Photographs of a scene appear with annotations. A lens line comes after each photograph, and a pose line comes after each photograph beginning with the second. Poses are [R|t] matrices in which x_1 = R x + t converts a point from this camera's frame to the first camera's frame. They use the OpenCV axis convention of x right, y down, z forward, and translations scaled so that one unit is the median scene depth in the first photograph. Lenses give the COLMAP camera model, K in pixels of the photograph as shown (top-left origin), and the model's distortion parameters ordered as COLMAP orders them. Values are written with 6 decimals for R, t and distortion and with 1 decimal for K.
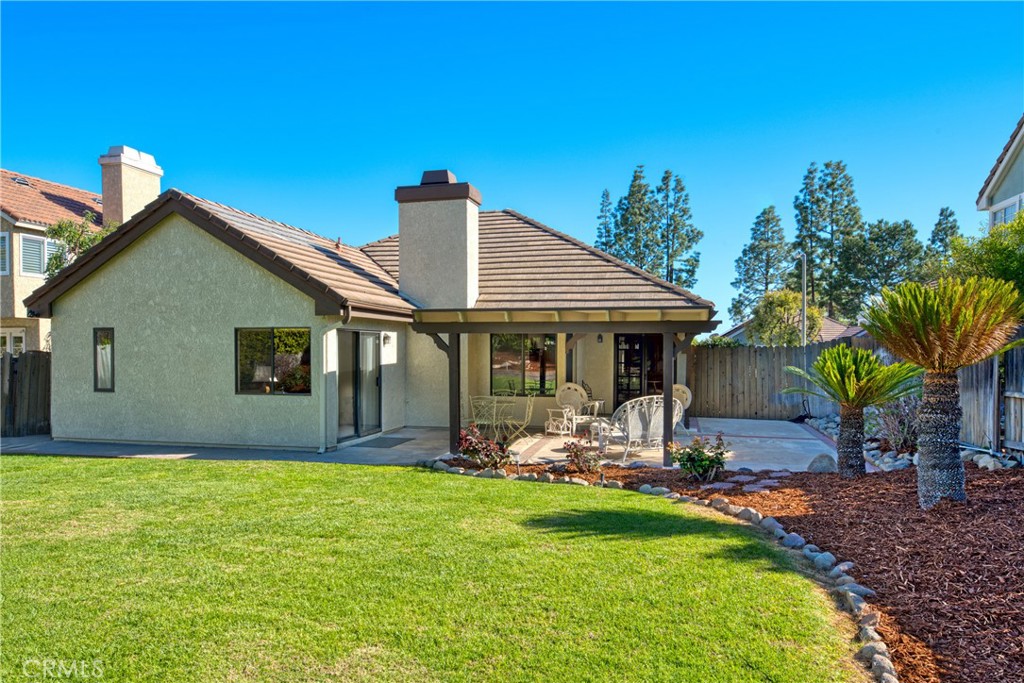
lens RADIAL K [[675.2, 0, 511.3], [0, 675.2, 342.6], [0, 0, 1]] dist [-0.001992, 0.006441]
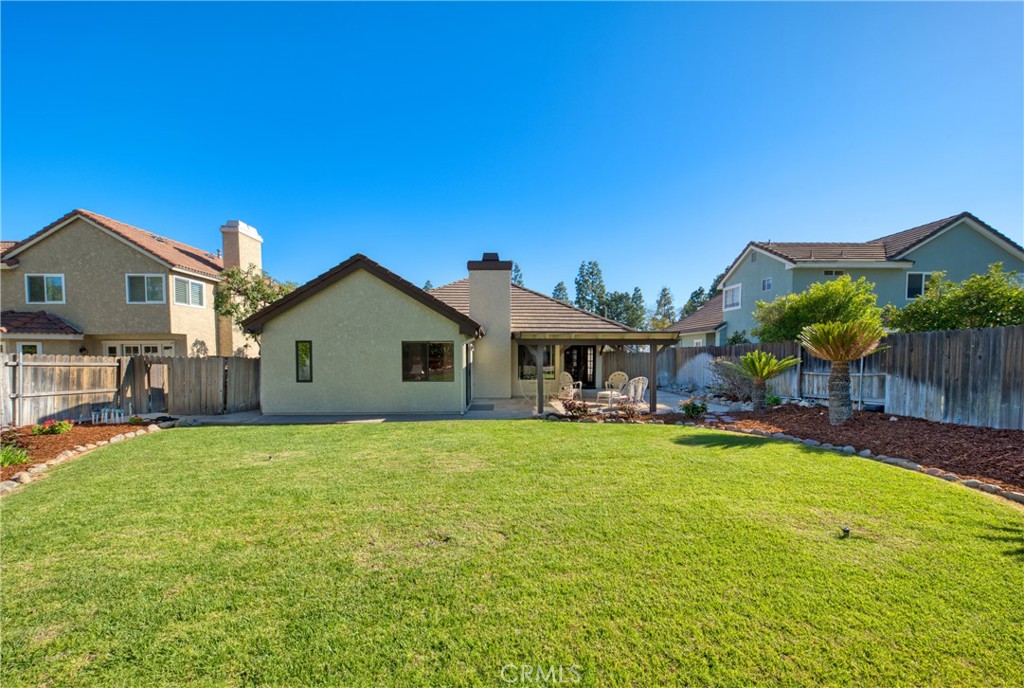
lens RADIAL K [[360.8, 0, 519.0], [0, 360.8, 364.4], [0, 0, 1]] dist [0.001351, -0.001806]
pose [[0.962812, -0.010256, 0.269976, -0.322436], [0.000146, 0.999299, 0.037441, 0.001436], [-0.270171, -0.036009, 0.962139, 0.066040]]
